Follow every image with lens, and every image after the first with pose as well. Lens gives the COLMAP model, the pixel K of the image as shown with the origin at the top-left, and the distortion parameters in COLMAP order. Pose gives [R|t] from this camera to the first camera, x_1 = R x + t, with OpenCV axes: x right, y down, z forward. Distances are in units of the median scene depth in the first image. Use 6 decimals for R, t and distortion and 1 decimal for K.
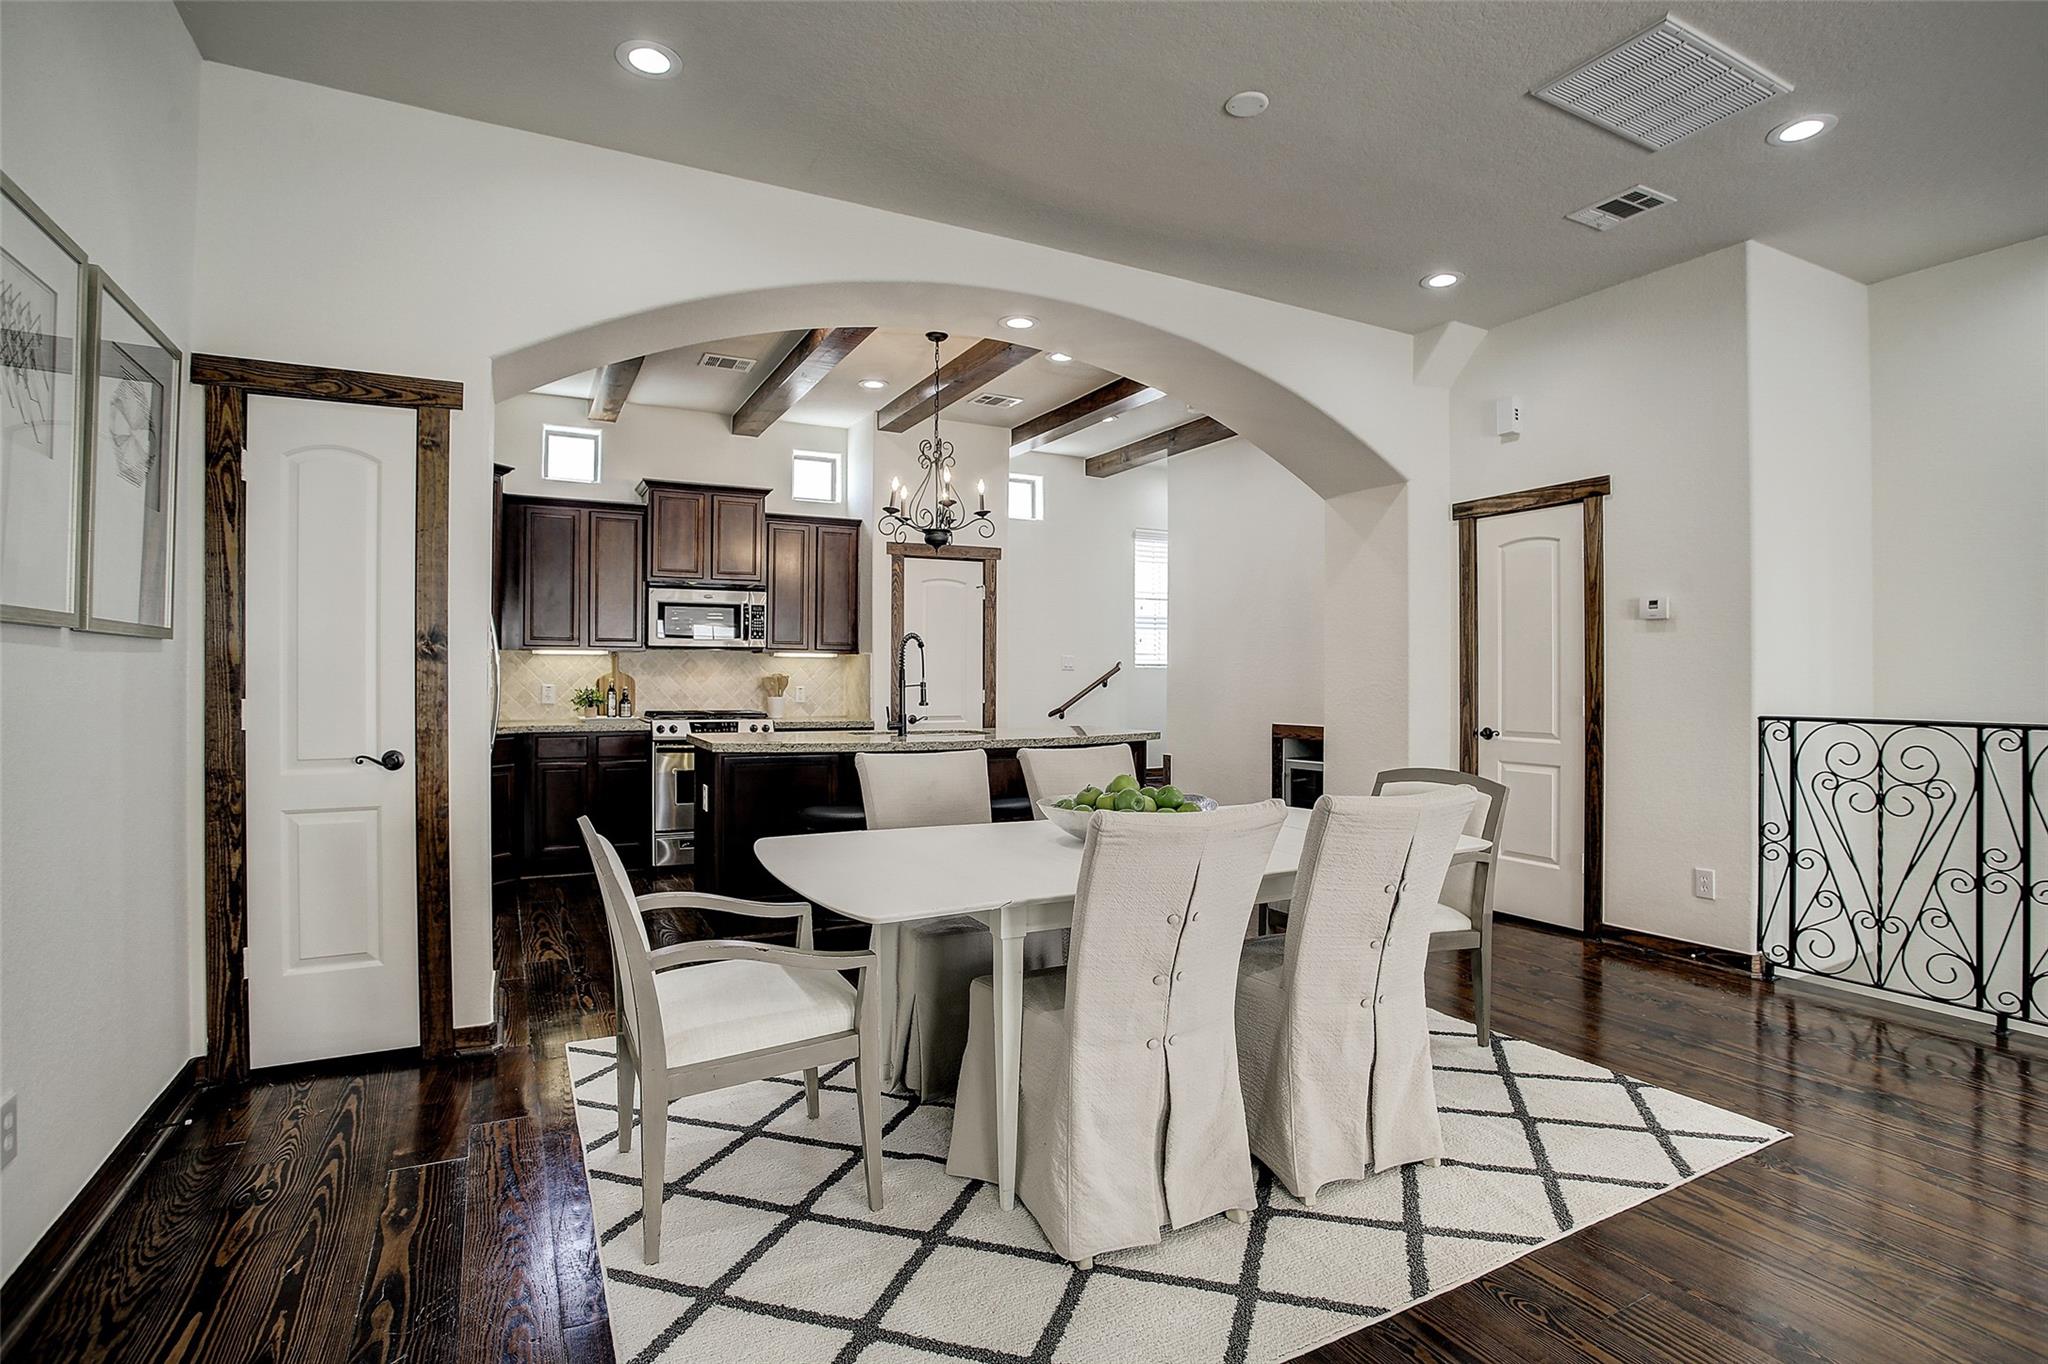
lens RADIAL K [[1005.9, 0, 1028.6], [0, 1005.9, 683.9], [0, 0, 1]] dist [-0.067543, 0.025329]
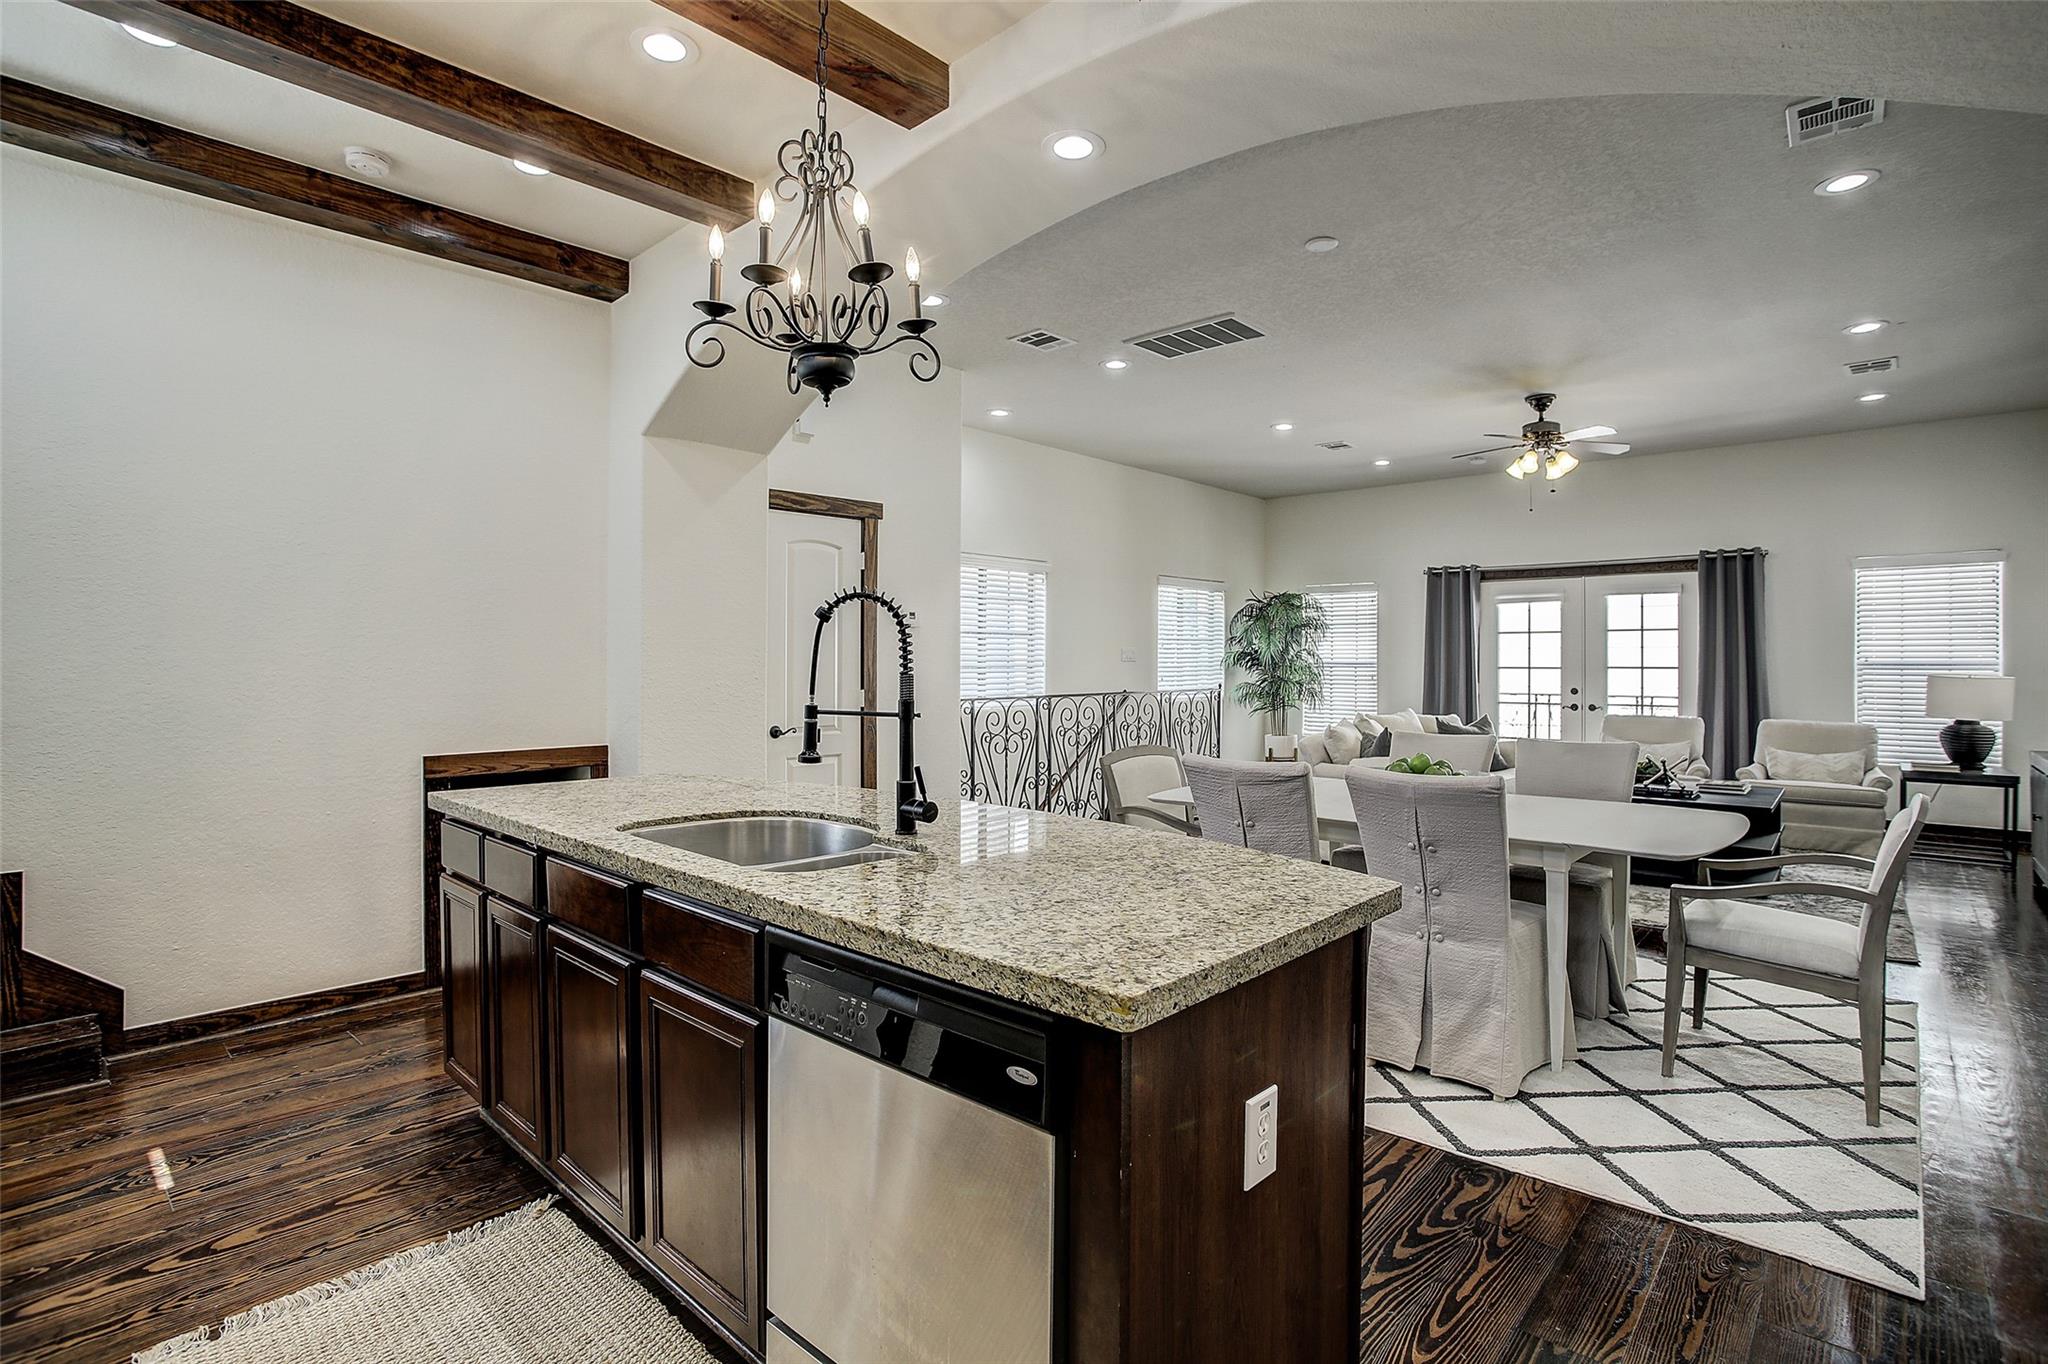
lens RADIAL K [[1005.9, 0, 1013.4], [0, 1005.9, 667.2], [0, 0, 1]] dist [-0.067543, 0.025329]
pose [[-0.332855, -0.008106, 0.942943, -0.439118], [0.006068, 0.999924, 0.010738, -0.018163], [-0.942959, 0.009296, -0.332780, 0.897482]]
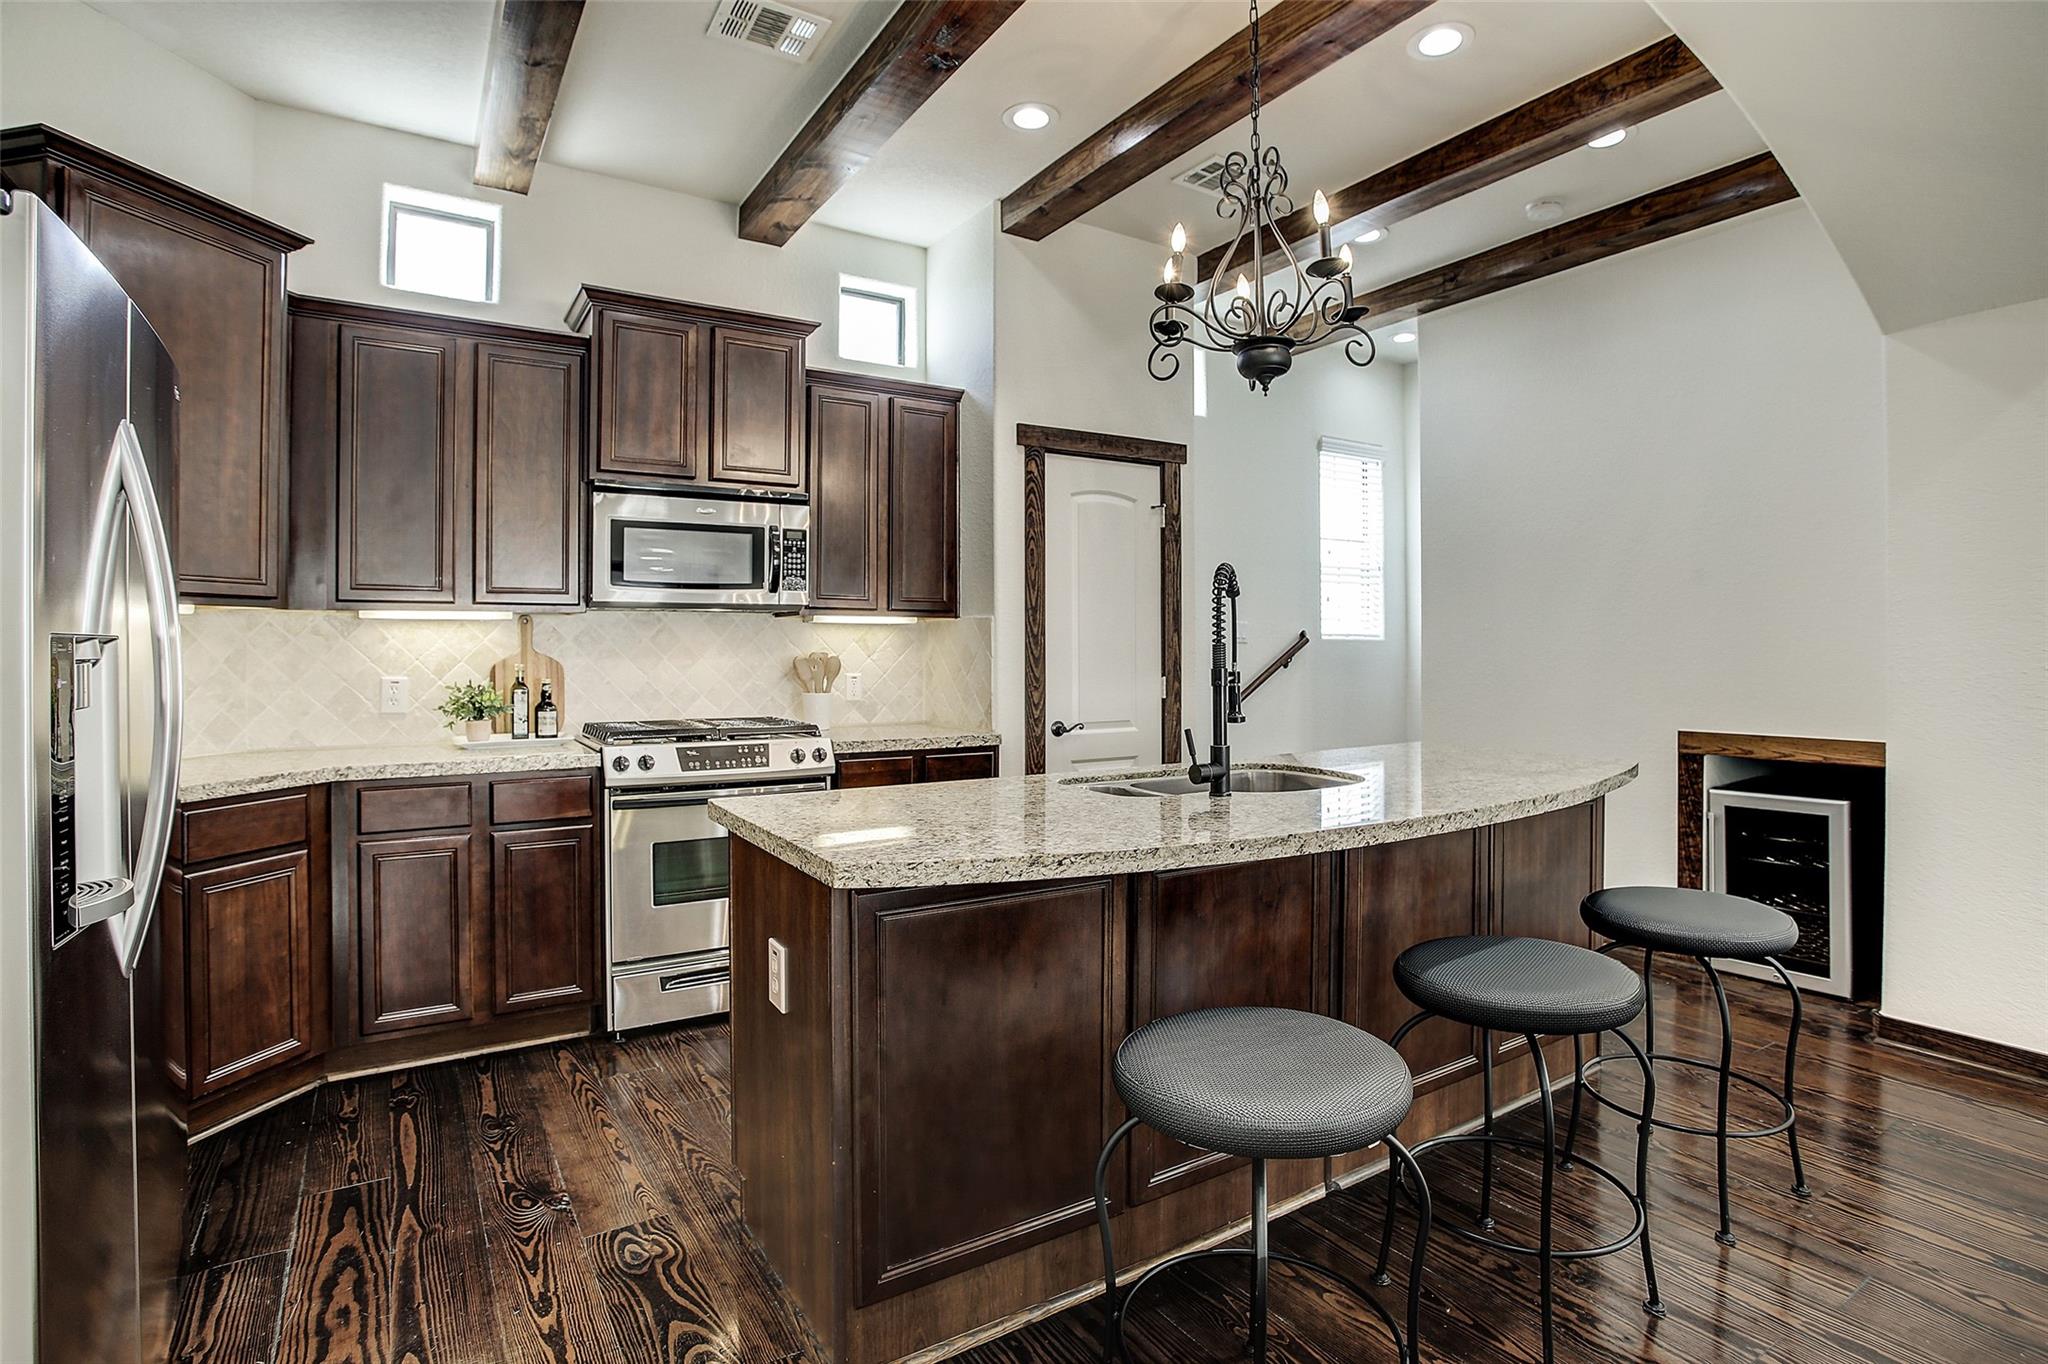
lens RADIAL K [[1005.9, 0, 1056.5], [0, 1005.9, 652.3], [0, 0, 1]] dist [-0.067543, 0.025329]
pose [[0.995193, -0.006232, 0.097737, -0.193013], [0.006495, 0.999976, -0.002379, -0.008871], [-0.097720, 0.003003, 0.995209, 0.464394]]
